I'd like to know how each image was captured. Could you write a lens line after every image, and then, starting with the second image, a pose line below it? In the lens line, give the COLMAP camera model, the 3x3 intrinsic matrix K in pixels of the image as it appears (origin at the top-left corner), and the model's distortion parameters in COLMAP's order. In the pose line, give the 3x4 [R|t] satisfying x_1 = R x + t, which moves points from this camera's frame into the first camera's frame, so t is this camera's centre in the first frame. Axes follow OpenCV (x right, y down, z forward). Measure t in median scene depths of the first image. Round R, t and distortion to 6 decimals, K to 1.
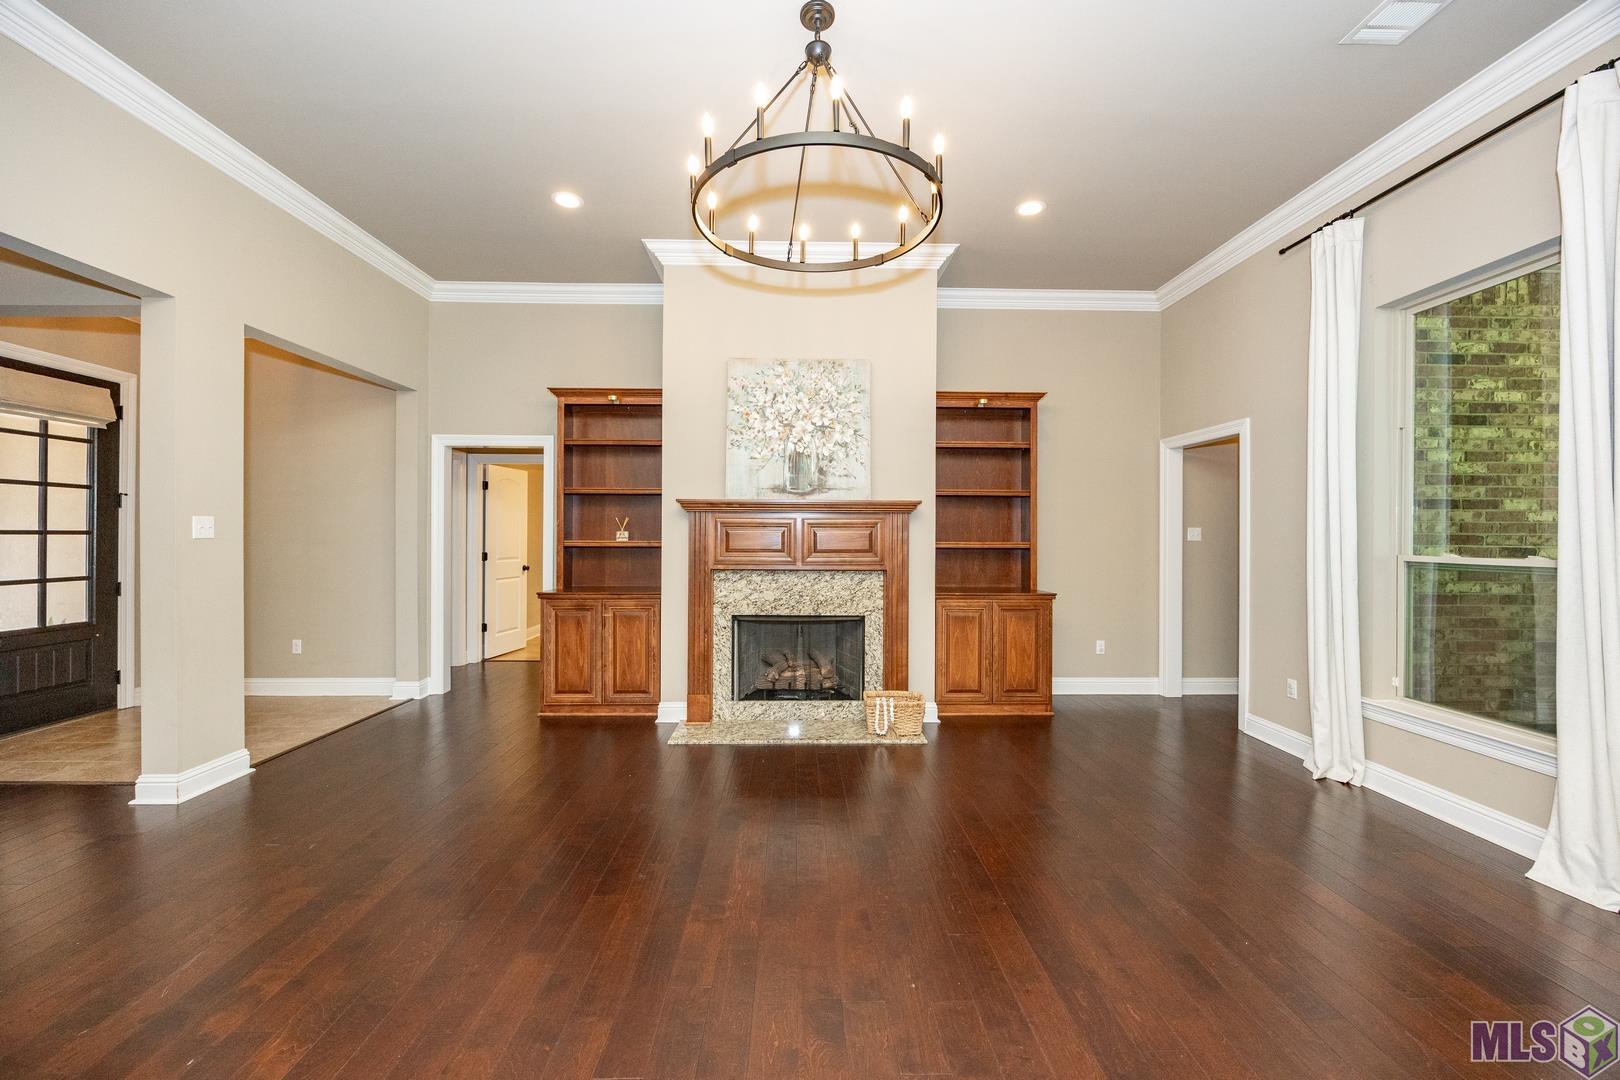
lens RADIAL K [[627.2, 0, 803.7], [0, 627.2, 532.7], [0, 0, 1]] dist [-0.000891, -0.000136]
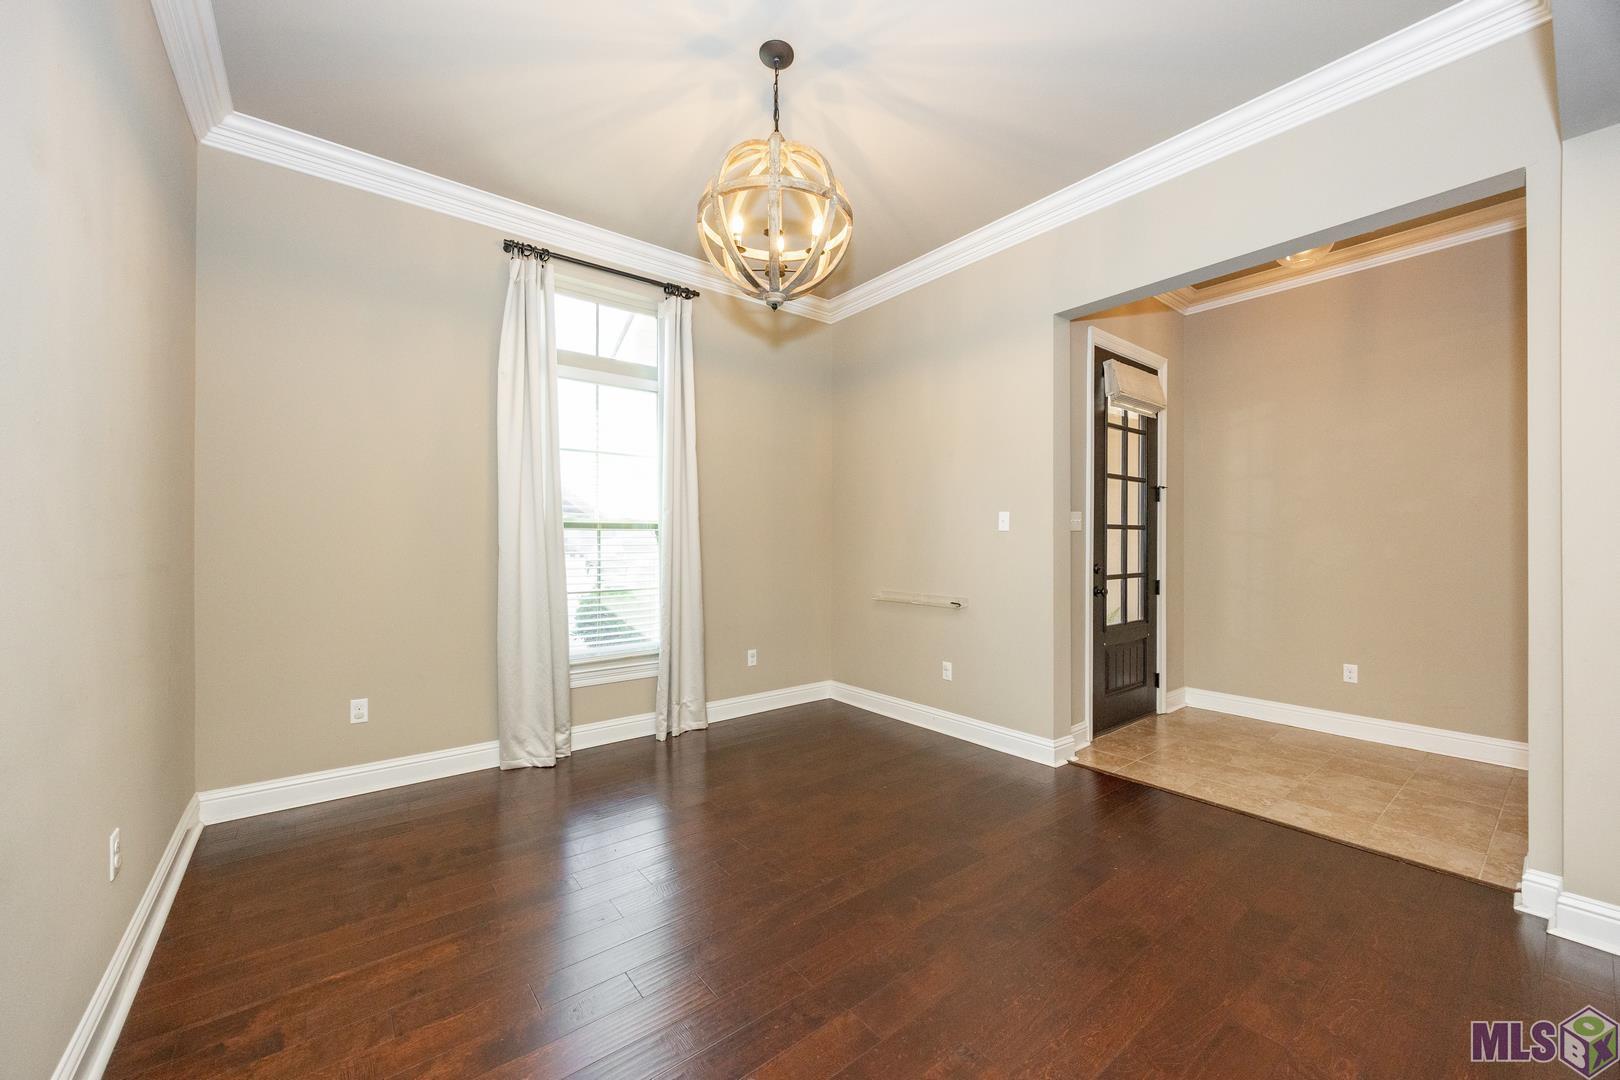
lens RADIAL K [[614.2, 0, 801.2], [0, 614.2, 539.4], [0, 0, 1]] dist [-0.000396, -0.000053]
pose [[0.613328, -0.007155, -0.789796, -0.758171], [0.007666, 0.999966, -0.003106, 0.016812], [0.789791, -0.004149, 0.613361, 0.002087]]
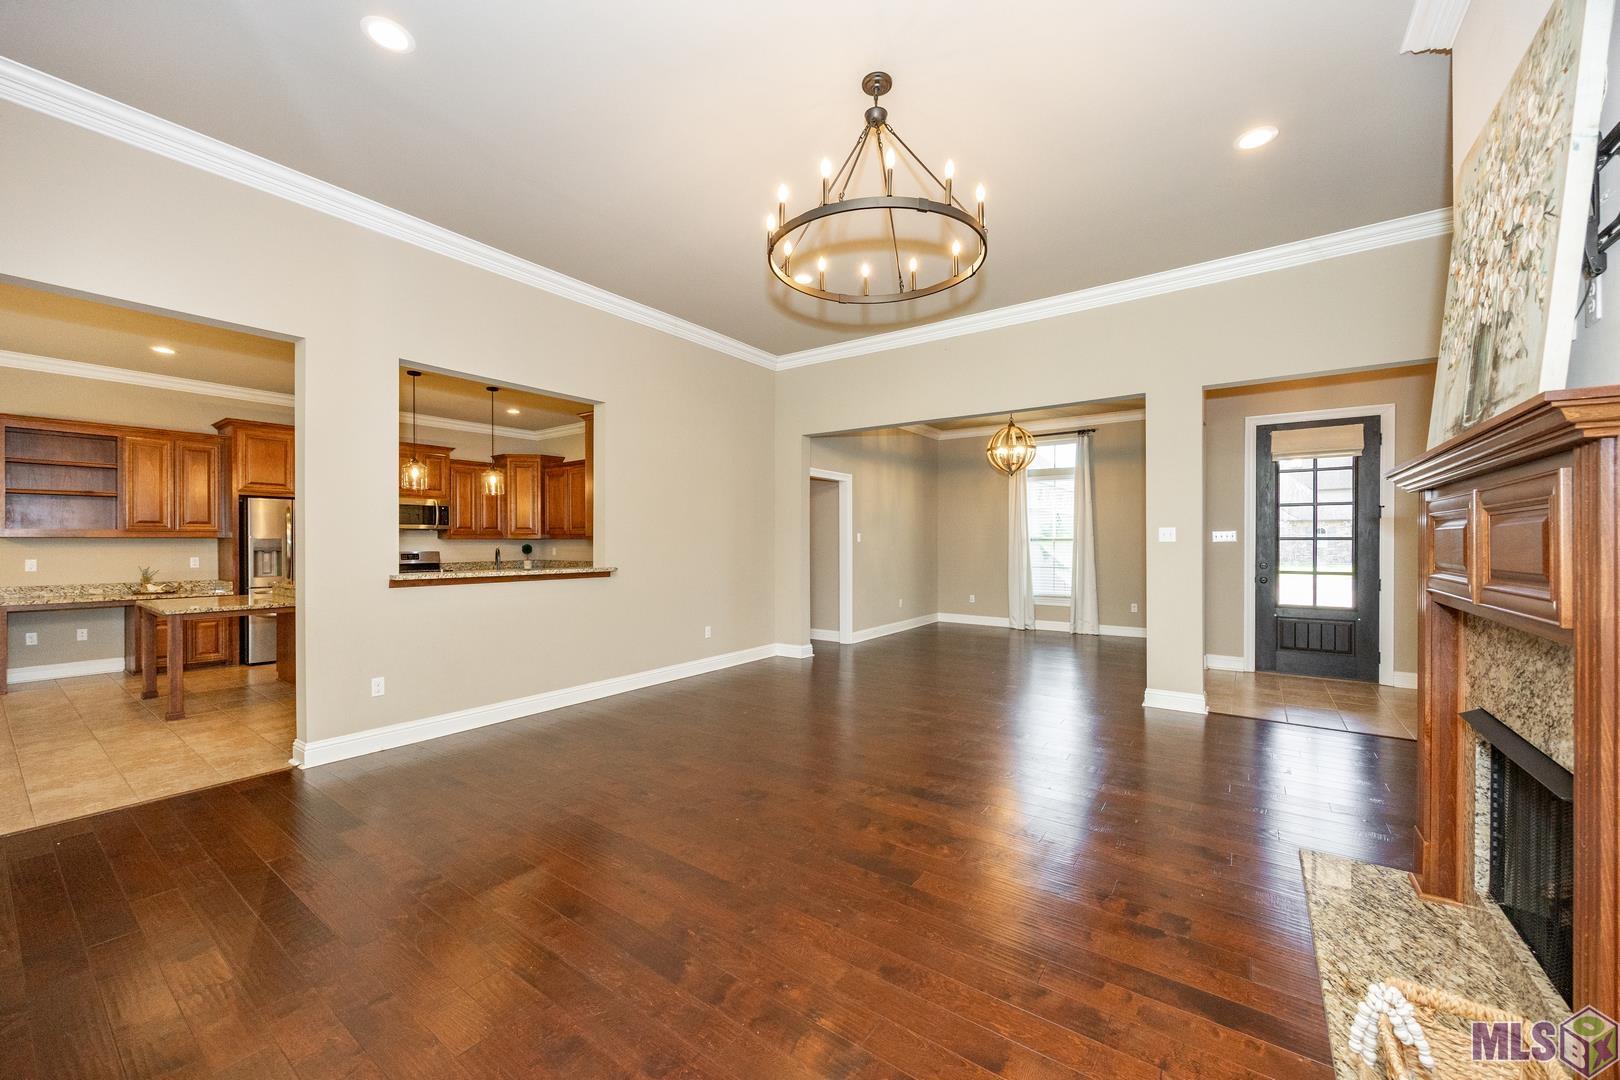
lens RADIAL K [[611.1, 0, 811.1], [0, 611.1, 543.9], [0, 0, 1]] dist [-0.002605, -0.000264]
pose [[-0.585237, -0.000474, -0.810862, 0.543747], [0.003849, 0.999987, -0.003363, 0.010559], [0.810853, -0.005089, -0.585228, 0.869595]]
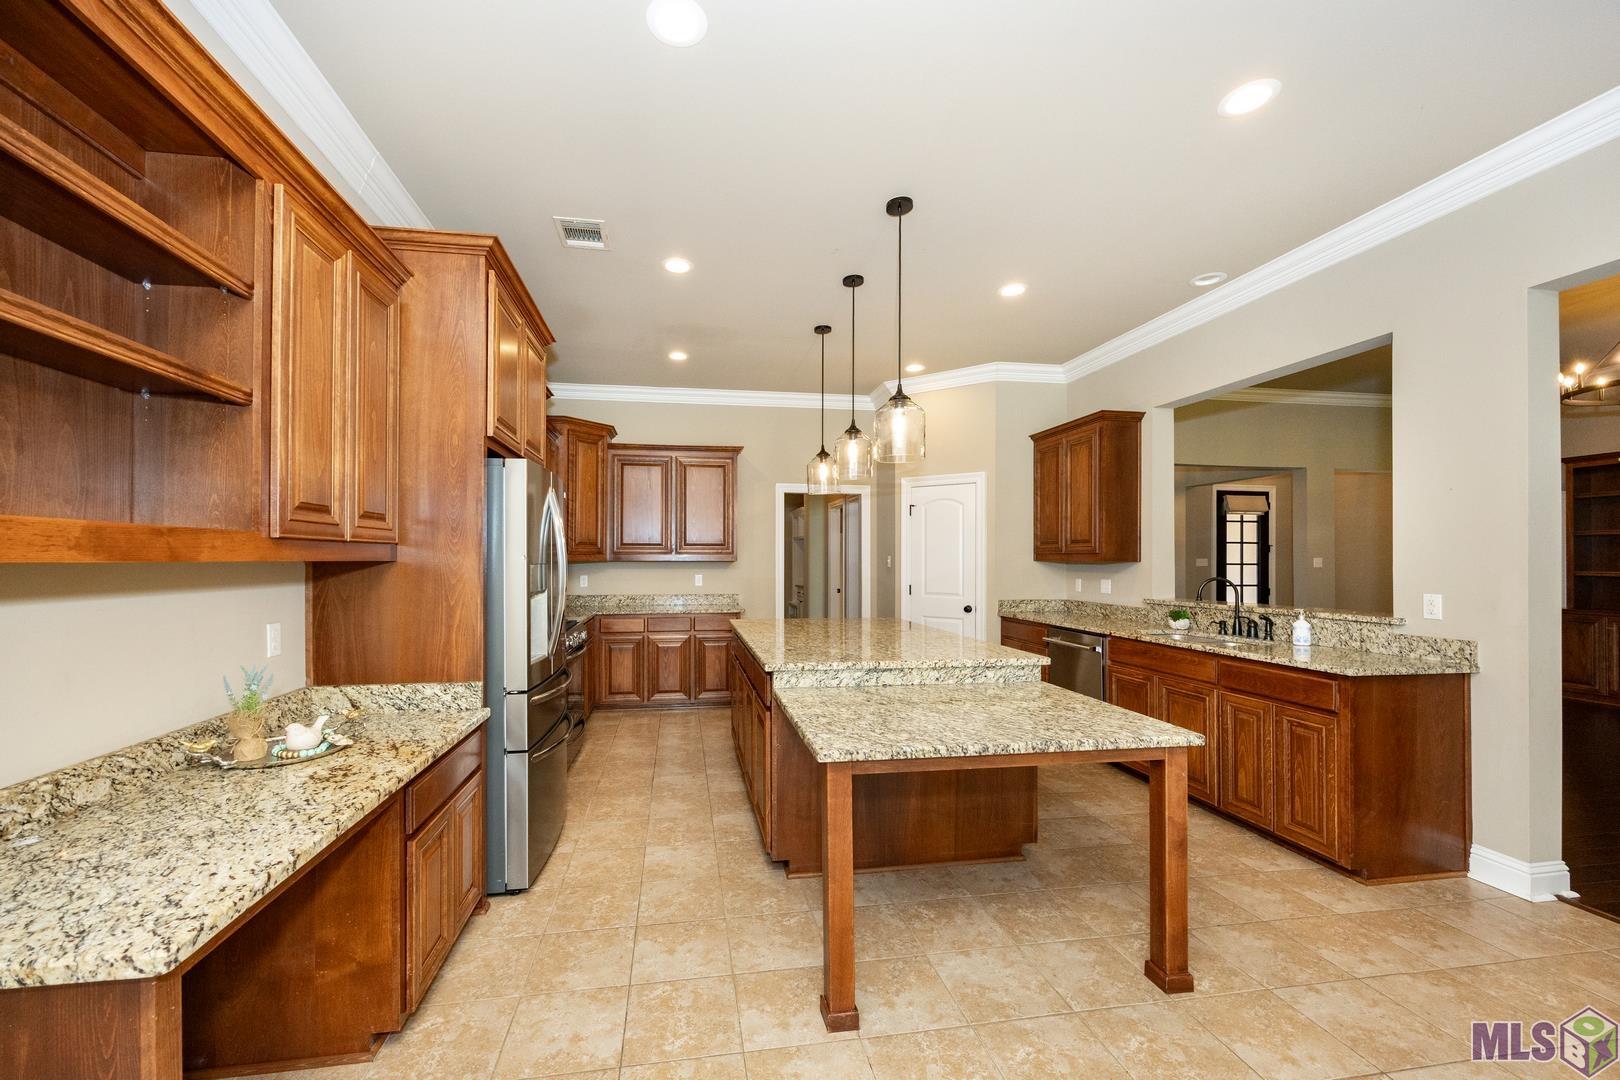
lens RADIAL K [[623.5, 0, 776.8], [0, 623.5, 553.4], [0, 0, 1]] dist [0.002359, 0.000017]
pose [[0.148789, -0.014885, -0.988757, 0.761289], [0.003887, 0.999888, -0.014468, -0.013650], [0.988861, -0.001690, 0.148831, -0.994501]]
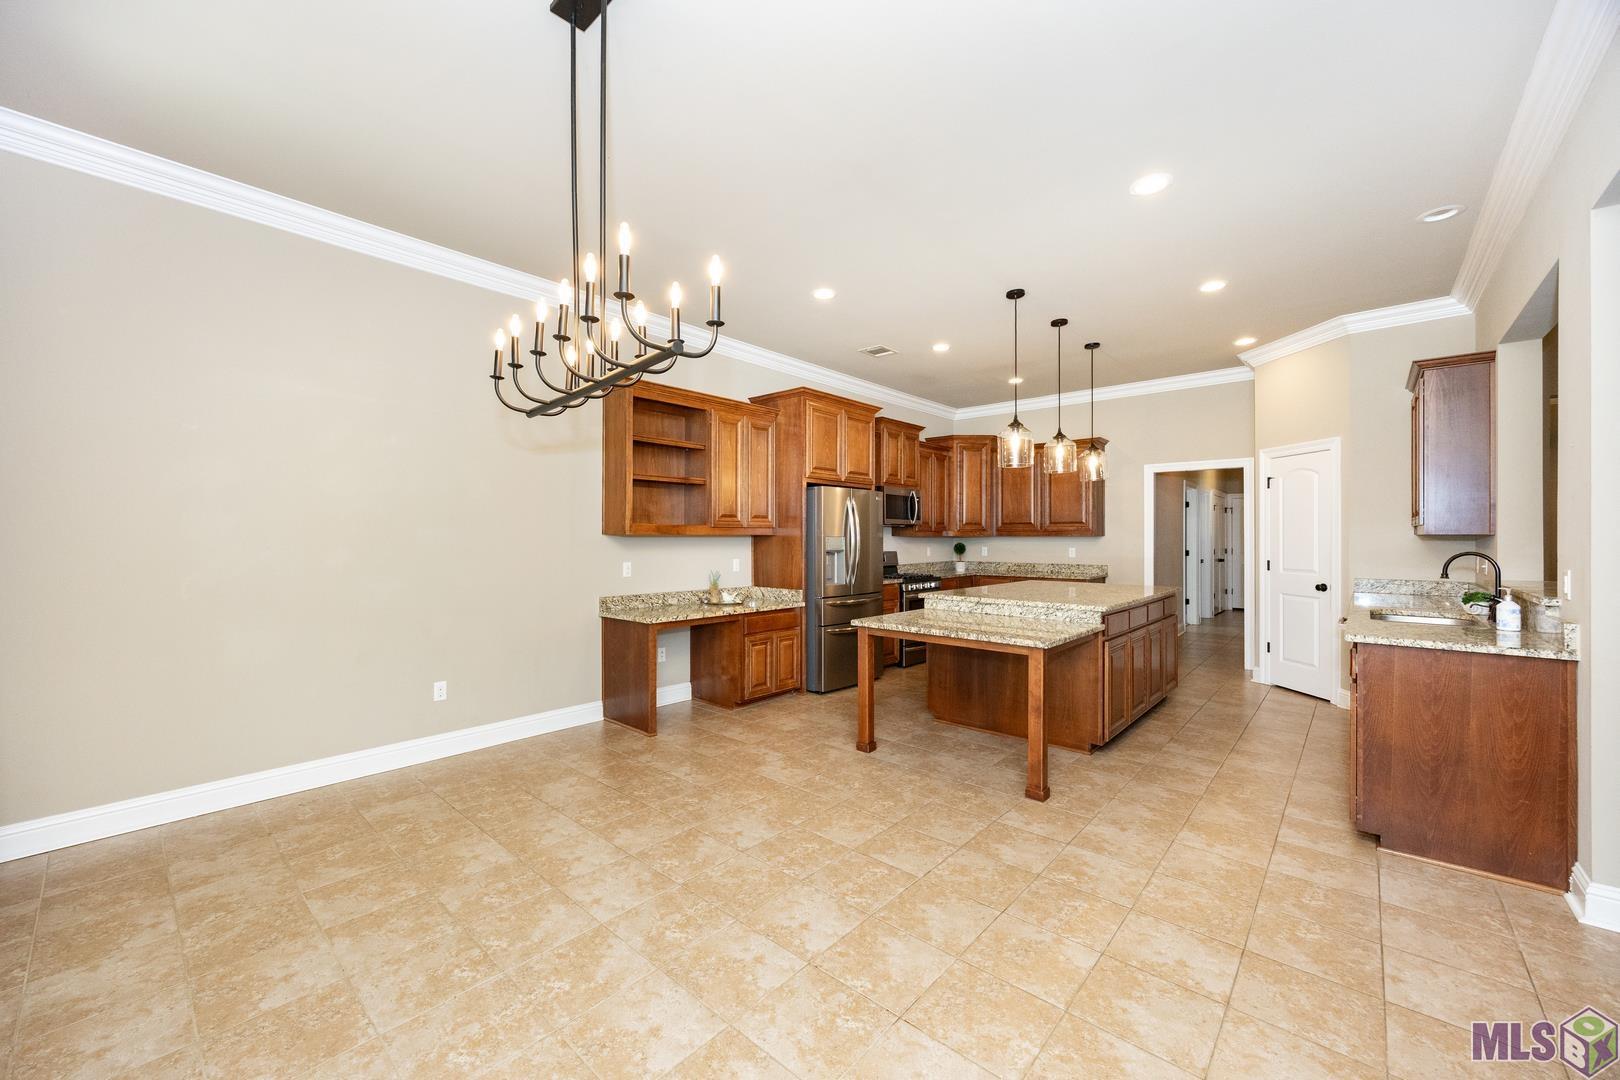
lens RADIAL K [[638.1, 0, 829.4], [0, 638.1, 543.2], [0, 0, 1]] dist [-0.001238, -0.000080]
pose [[-0.656226, 0.002024, -0.754561, 1.086153], [0.000488, 0.999997, 0.002258, -0.002696], [0.754564, 0.001113, -0.656226, -0.294957]]
